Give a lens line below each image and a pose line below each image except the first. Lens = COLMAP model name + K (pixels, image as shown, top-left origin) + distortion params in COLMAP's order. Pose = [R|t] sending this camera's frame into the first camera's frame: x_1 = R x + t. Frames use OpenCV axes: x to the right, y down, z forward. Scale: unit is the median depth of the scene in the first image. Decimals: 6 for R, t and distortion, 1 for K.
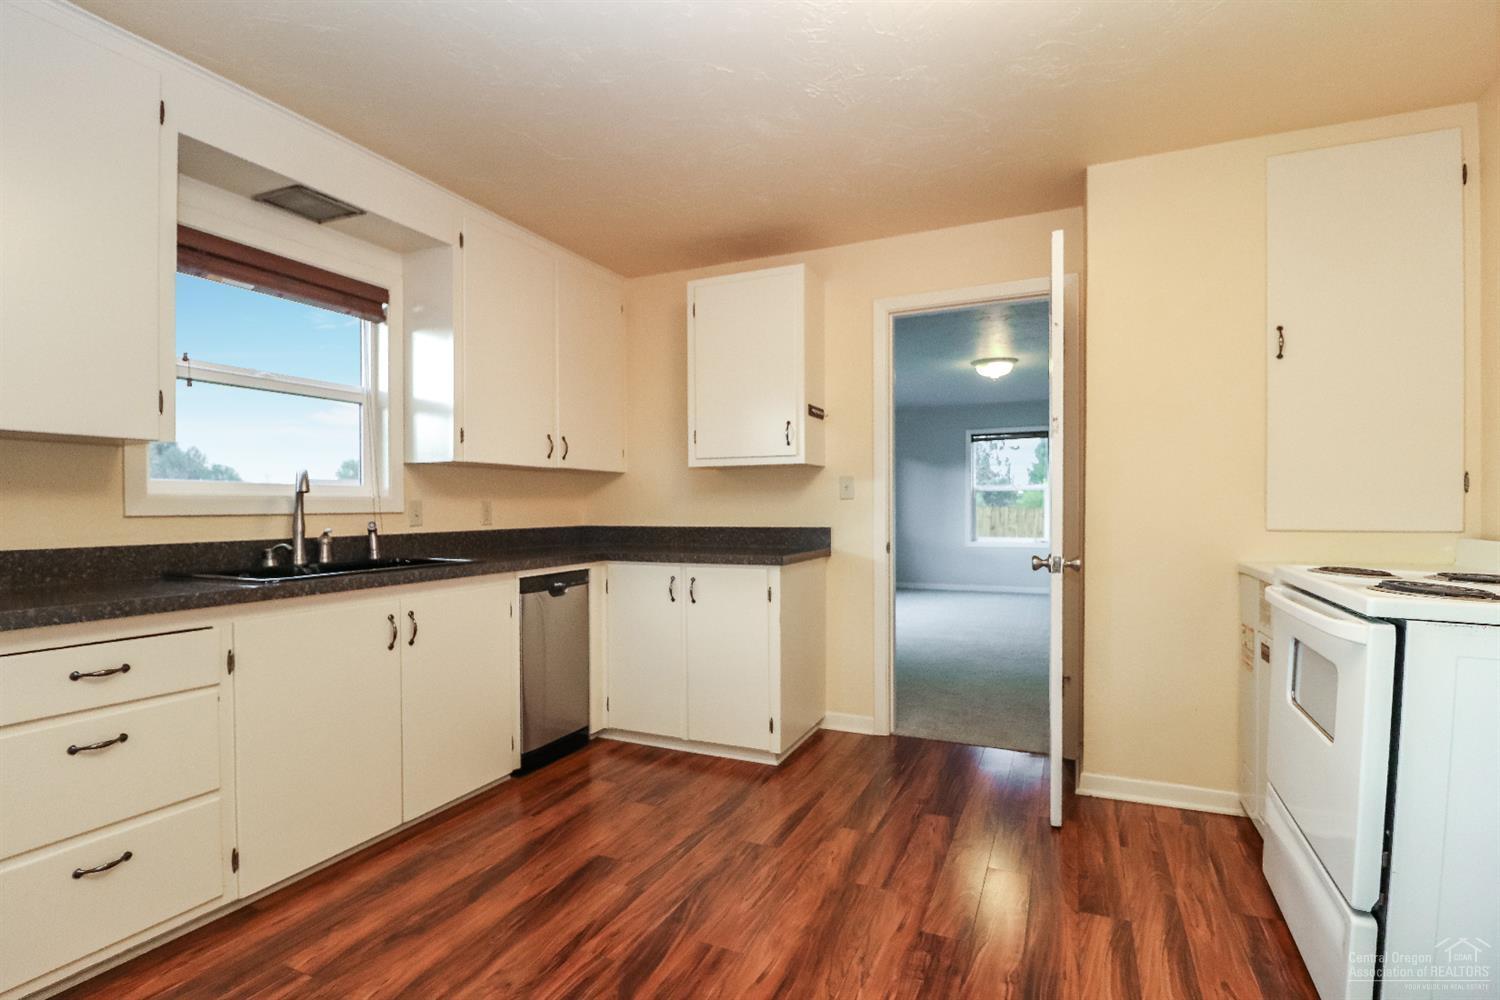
lens RADIAL K [[706.2, 0, 745.2], [0, 706.2, 513.3], [0, 0, 1]] dist [-0.019278, -0.000189]
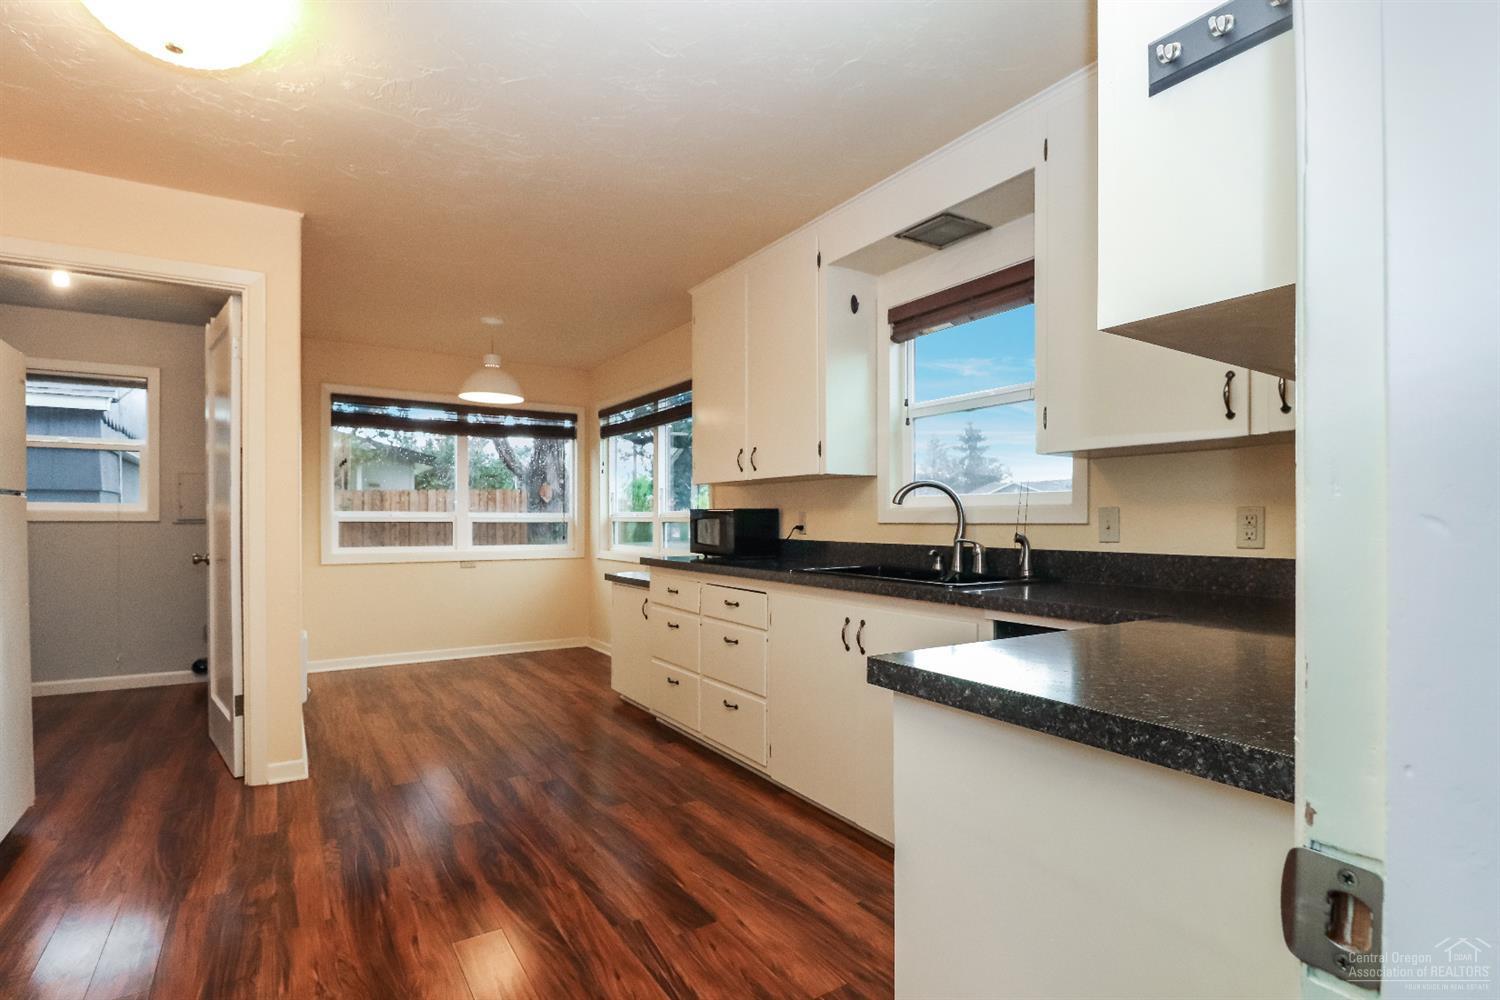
lens RADIAL K [[738.6, 0, 774.3], [0, 738.6, 536.5], [0, 0, 1]] dist [-0.003045, -0.021584]
pose [[-0.523741, 0.013429, -0.851772, 0.418214], [-0.015119, 0.999572, 0.025055, -0.003303], [0.851744, 0.026000, -0.523313, 1.238021]]
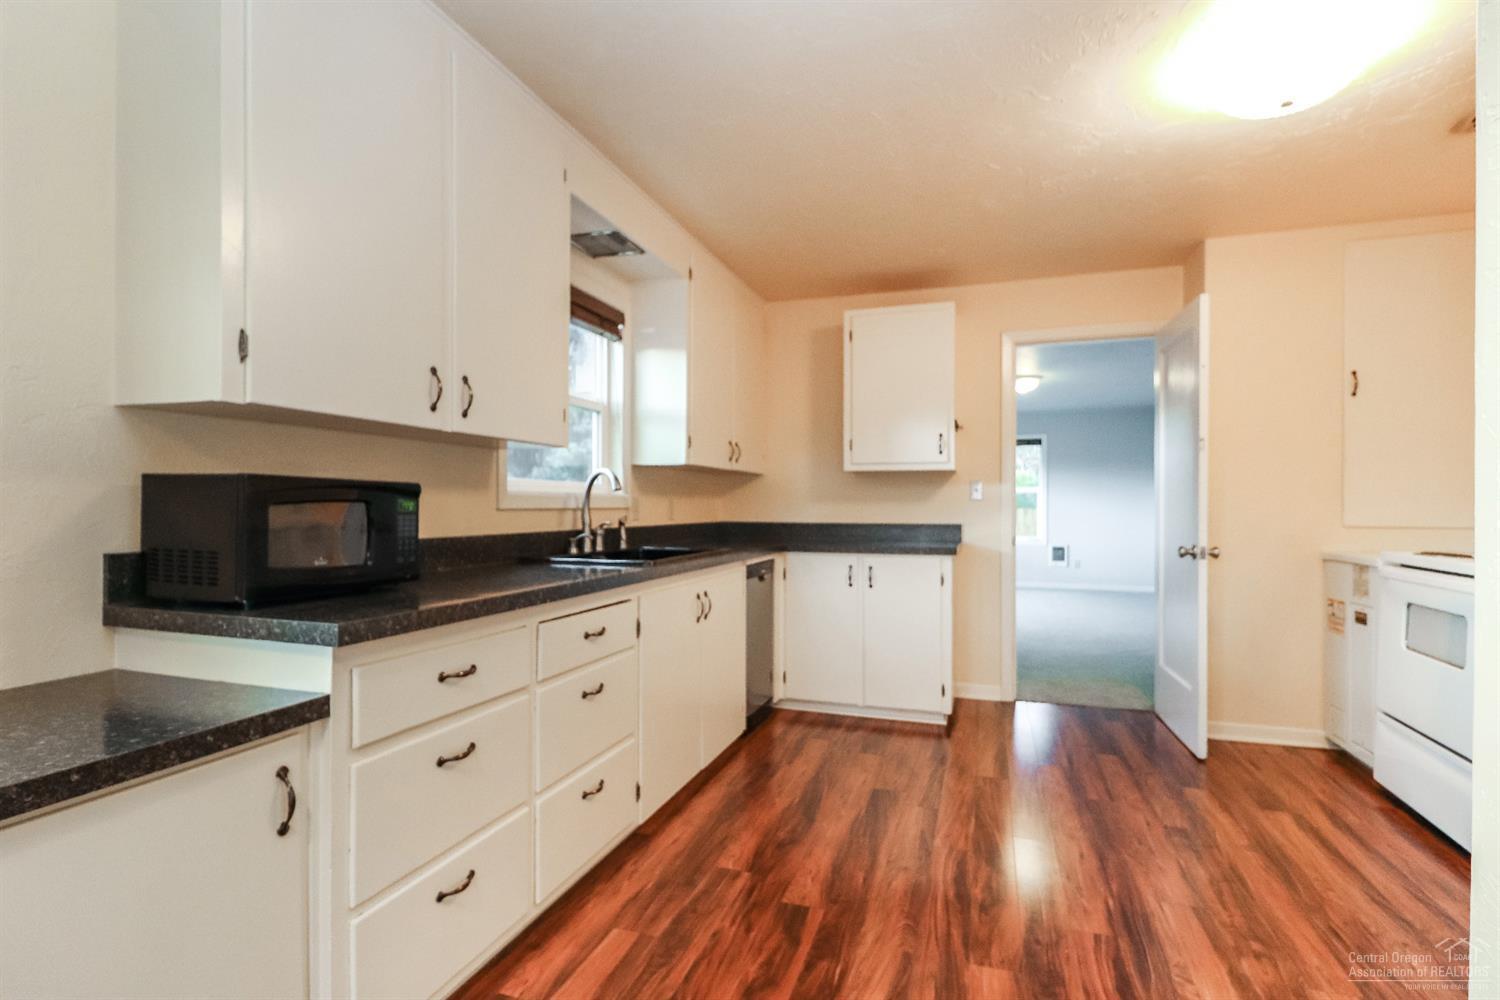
lens RADIAL K [[716.8, 0, 750.0], [0, 716.8, 500.0], [0, 0, 1]] dist [0.000313, -0.016744]
pose [[0.994419, 0.009085, 0.105113, -0.457172], [-0.007022, 0.999776, -0.019986, 0.007750], [-0.105271, 0.019136, 0.994259, -0.186822]]
